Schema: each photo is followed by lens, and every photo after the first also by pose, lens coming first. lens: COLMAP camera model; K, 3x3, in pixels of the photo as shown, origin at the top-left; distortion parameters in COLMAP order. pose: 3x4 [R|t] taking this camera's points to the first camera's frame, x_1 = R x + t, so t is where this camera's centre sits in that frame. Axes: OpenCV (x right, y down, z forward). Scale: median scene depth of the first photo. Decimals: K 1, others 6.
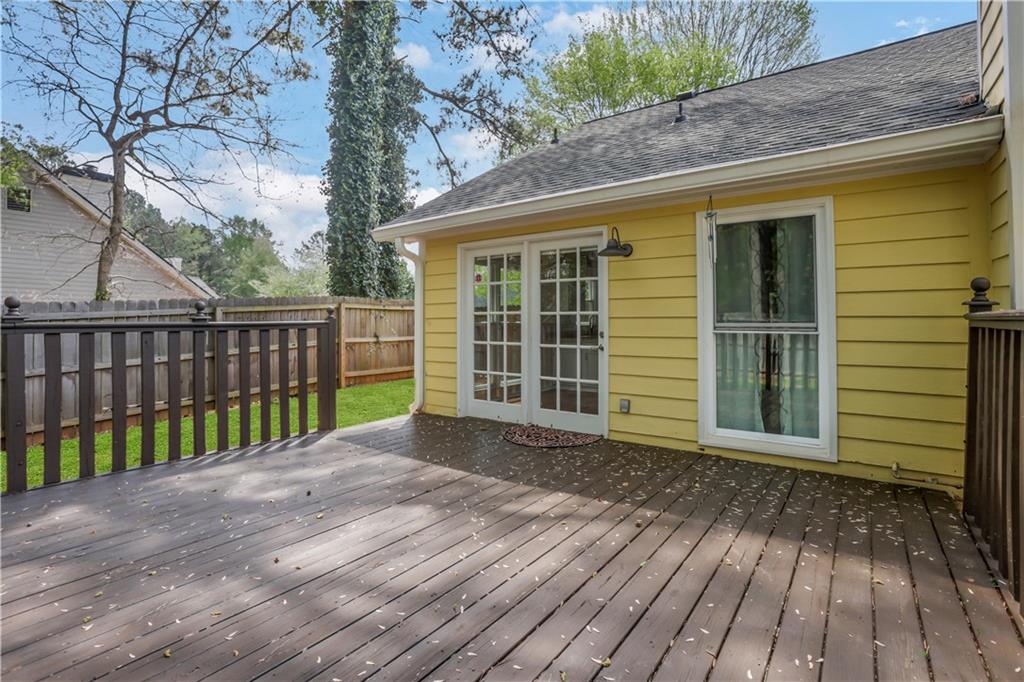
lens RADIAL K [[486.5, 0, 509.7], [0, 486.5, 323.4], [0, 0, 1]] dist [-0.001167, -0.000009]
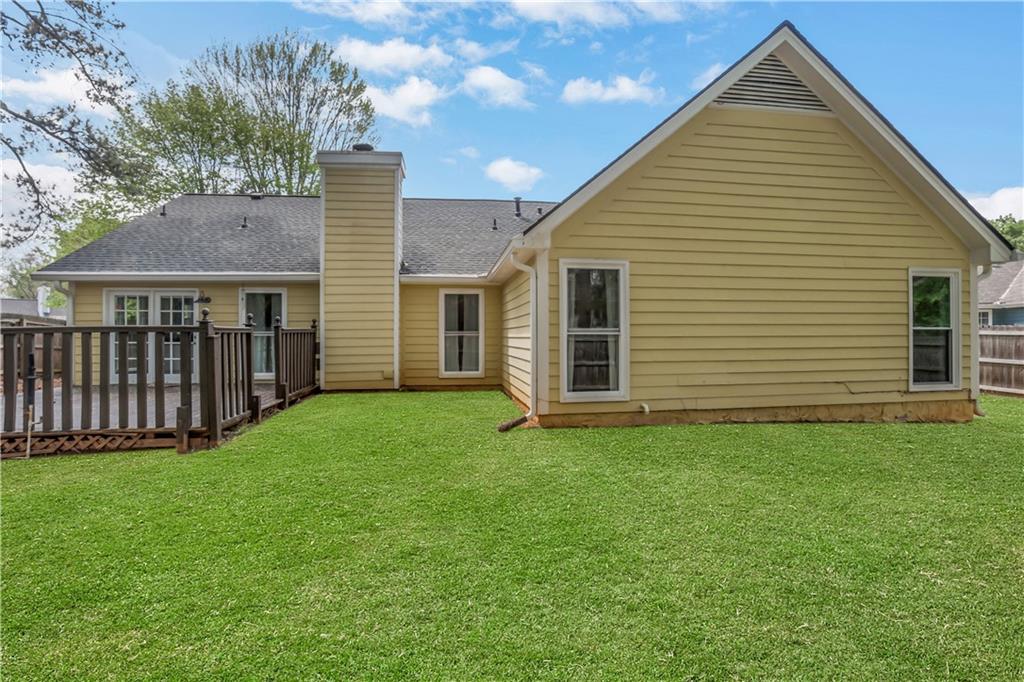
lens RADIAL K [[486.5, 0, 509.7], [0, 486.5, 323.4], [0, 0, 1]] dist [-0.001167, -0.000009]
pose [[0.730940, 0.018577, 0.682189, -0.081723], [0.000145, 0.999625, -0.027377, 0.007516], [-0.682442, 0.020110, 0.730663, -0.475652]]
